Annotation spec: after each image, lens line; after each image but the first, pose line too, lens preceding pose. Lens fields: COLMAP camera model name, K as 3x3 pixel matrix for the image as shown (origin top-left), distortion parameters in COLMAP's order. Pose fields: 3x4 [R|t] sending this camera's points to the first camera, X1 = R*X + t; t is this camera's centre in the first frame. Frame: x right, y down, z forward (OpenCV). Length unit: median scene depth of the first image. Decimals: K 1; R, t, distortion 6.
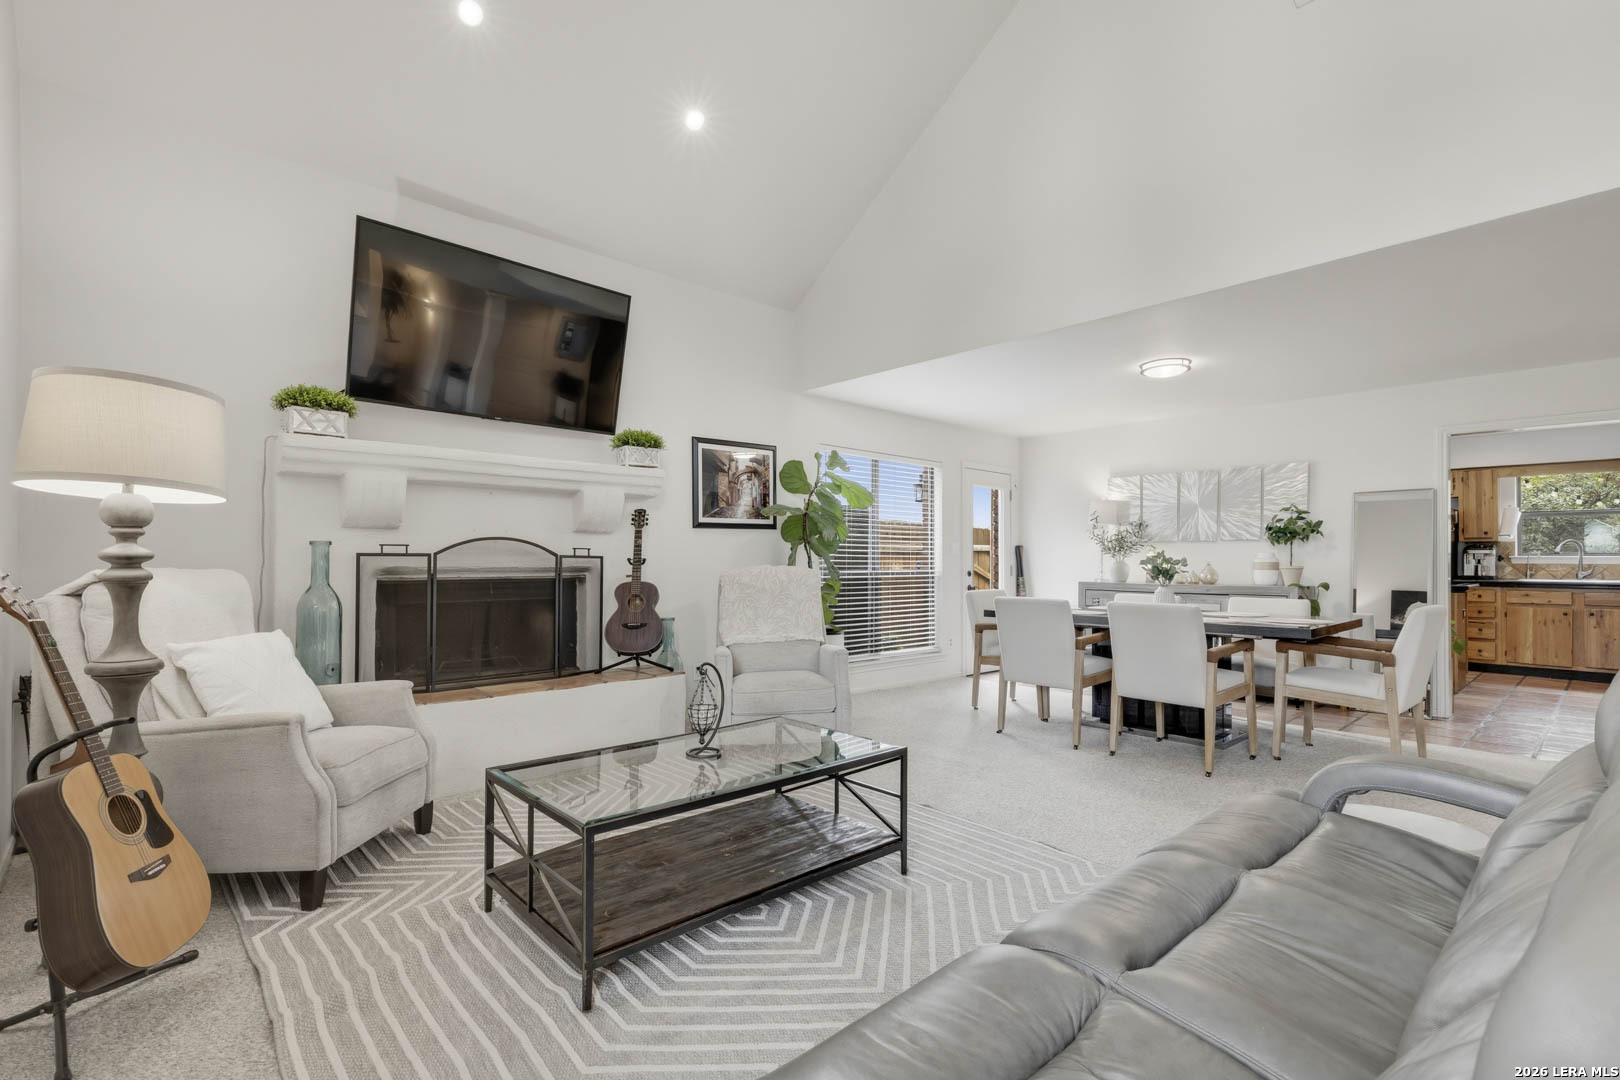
lens RADIAL K [[736.8, 0, 809.6], [0, 736.8, 548.8], [0, 0, 1]] dist [0.004387, -0.002024]
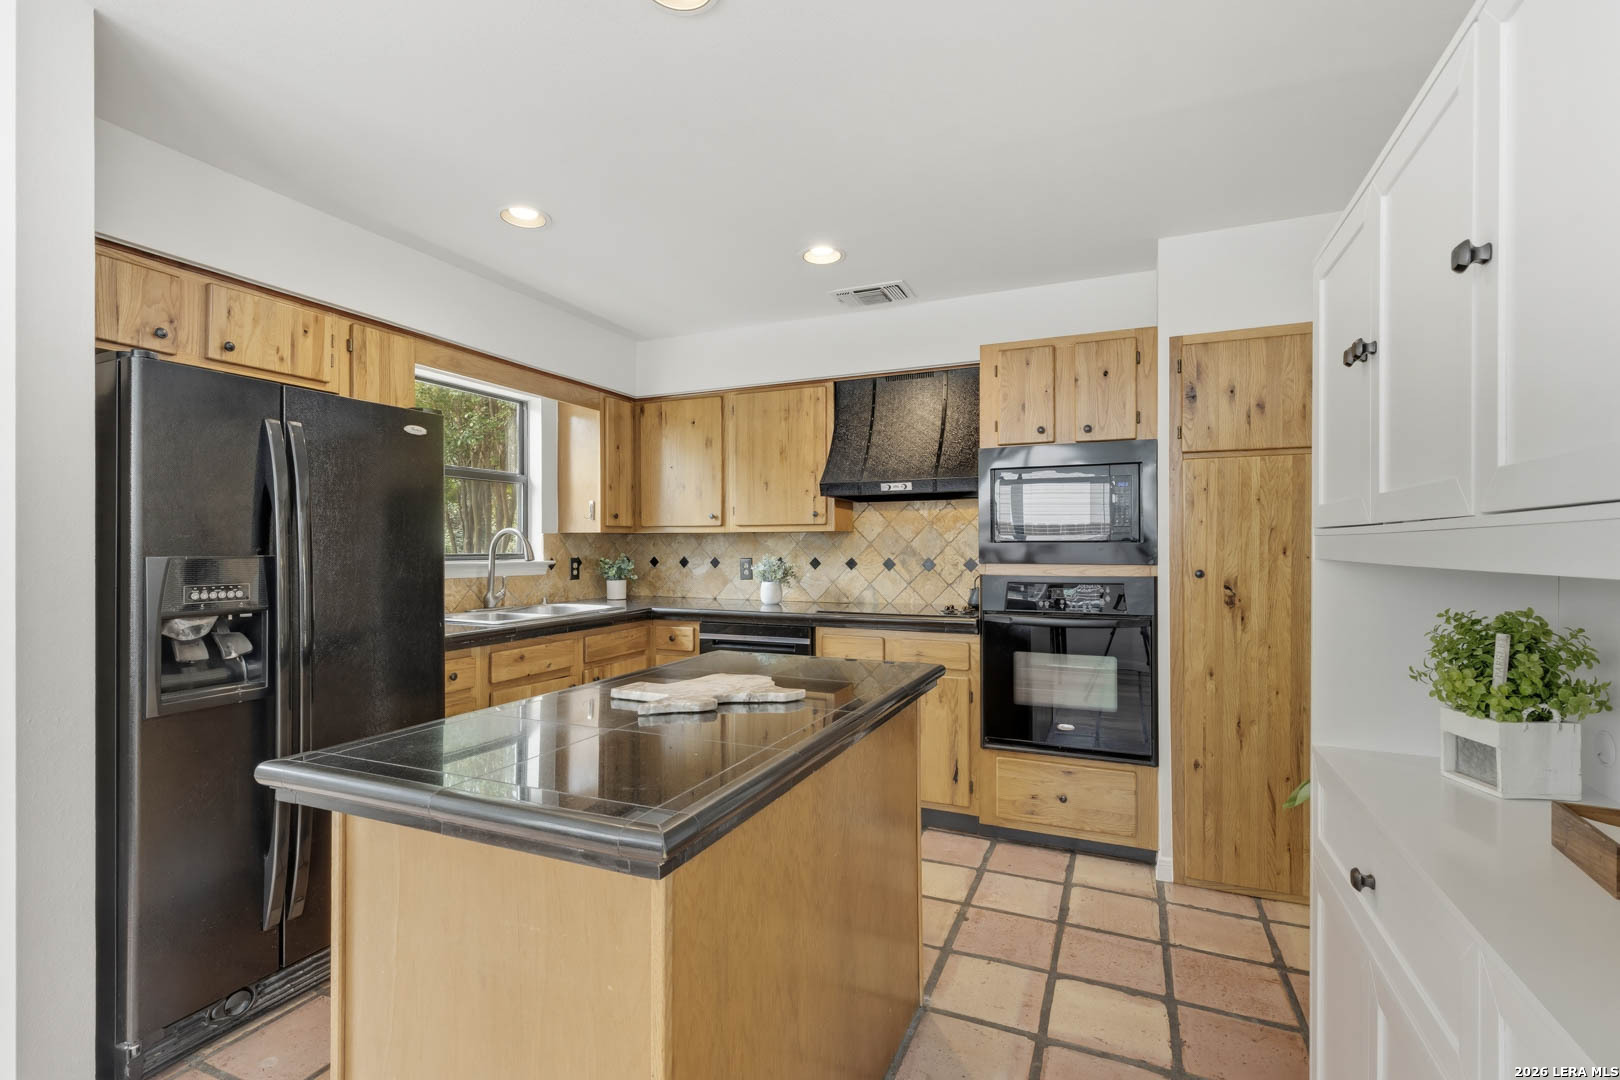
lens RADIAL K [[736.8, 0, 797.8], [0, 736.8, 538.7], [0, 0, 1]] dist [0.004387, -0.002024]
pose [[-0.404920, 0.003466, 0.914346, 0.795117], [-0.015314, 0.999827, -0.010571, -0.004611], [-0.914224, -0.018283, -0.404797, 1.560798]]
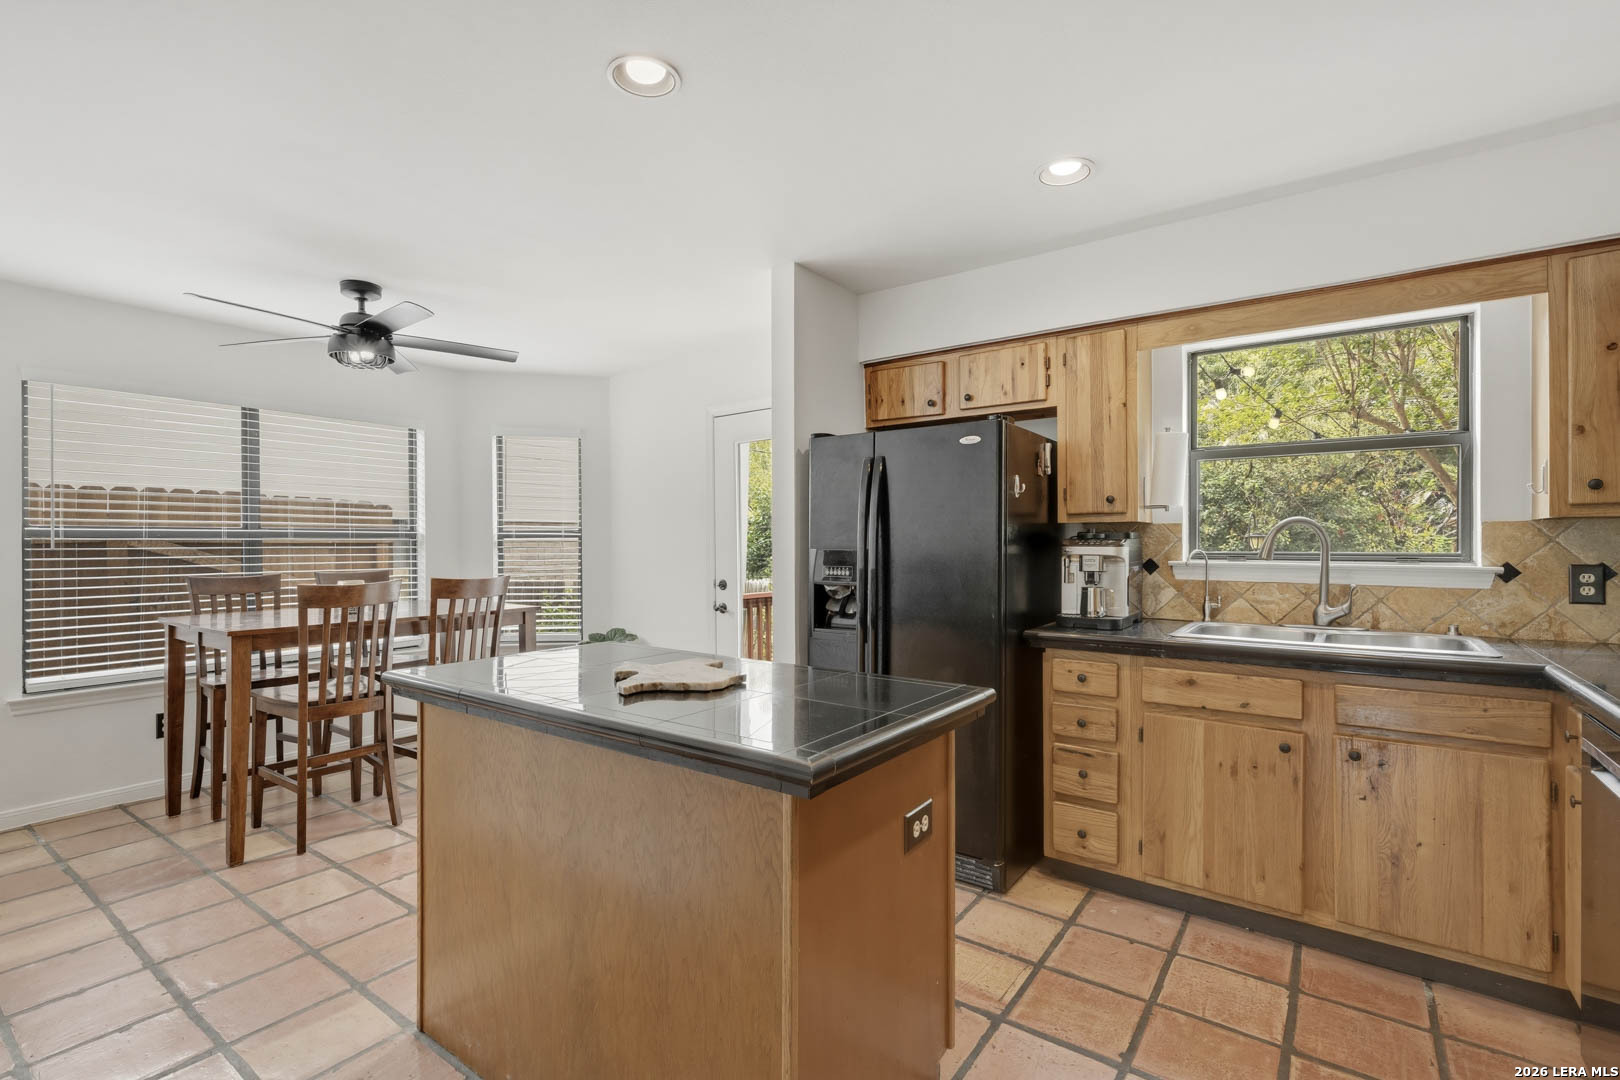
lens RADIAL K [[736.8, 0, 807.6], [0, 736.8, 545.9], [0, 0, 1]] dist [0.004387, -0.002024]
pose [[0.978779, -0.006625, 0.204814, 1.113116], [0.002503, 0.999789, 0.020381, -0.010166], [-0.204905, -0.019436, 0.978589, 1.076639]]
